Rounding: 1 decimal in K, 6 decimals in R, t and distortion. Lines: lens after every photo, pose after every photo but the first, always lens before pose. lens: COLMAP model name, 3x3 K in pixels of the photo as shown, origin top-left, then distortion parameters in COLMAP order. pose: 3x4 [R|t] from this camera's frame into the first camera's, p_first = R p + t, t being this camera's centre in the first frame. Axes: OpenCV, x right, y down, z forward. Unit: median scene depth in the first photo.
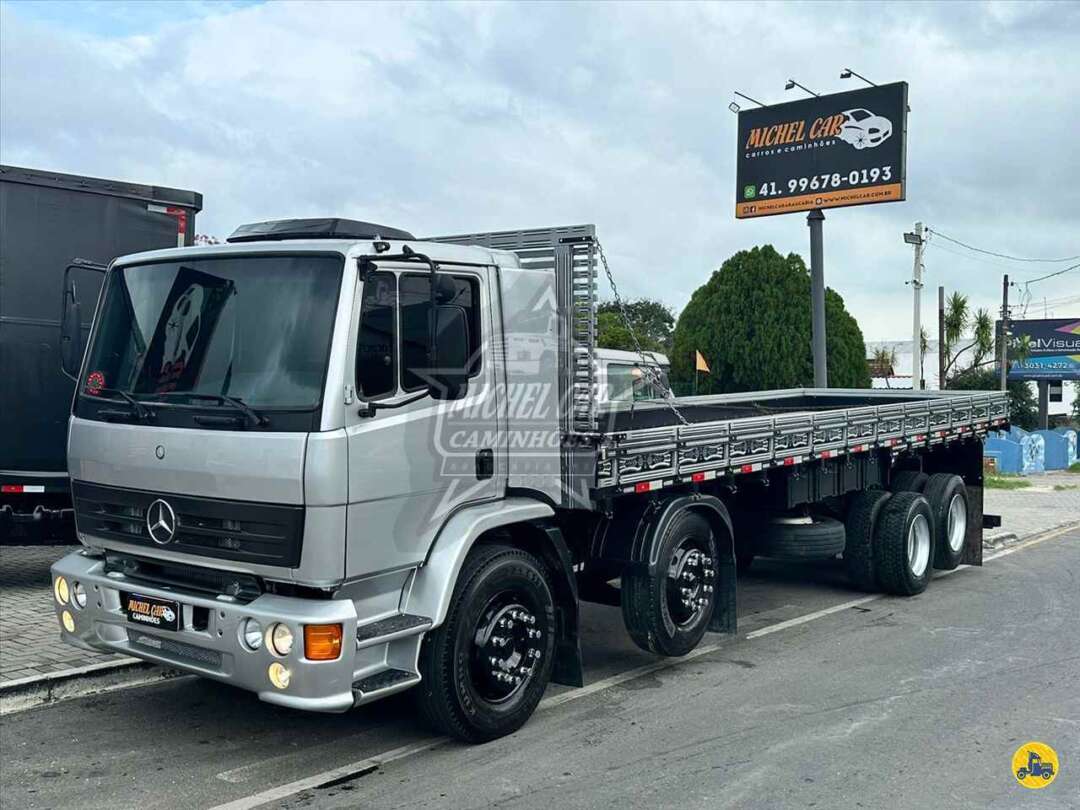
lens RADIAL K [[1110.7, 0, 531.1], [0, 1110.7, 399.5], [0, 0, 1]] dist [0.025296, 0.000000]
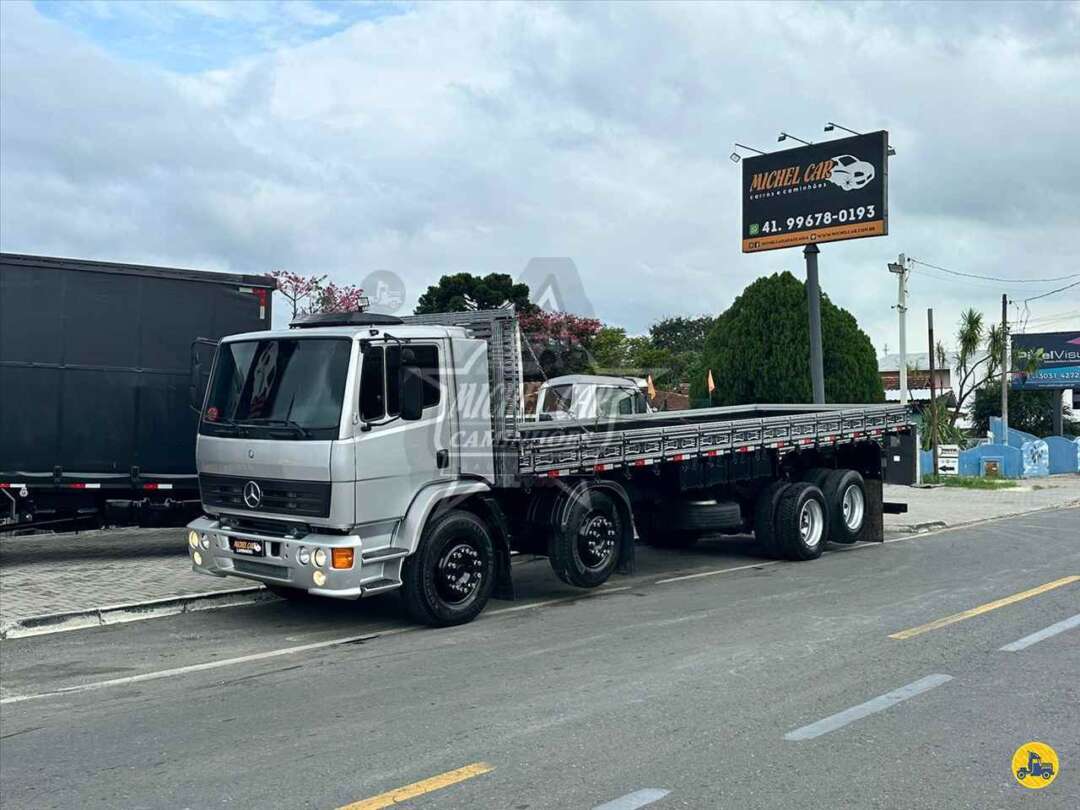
lens RADIAL K [[1110.7, 0, 514.7], [0, 1110.7, 416.0], [0, 0, 1]] dist [0.025296, 0.000000]
pose [[0.996025, -0.016574, -0.087517, 0.108249], [0.016646, 0.999861, 0.000091, -0.001948], [0.087503, -0.001547, 0.996163, -0.326477]]
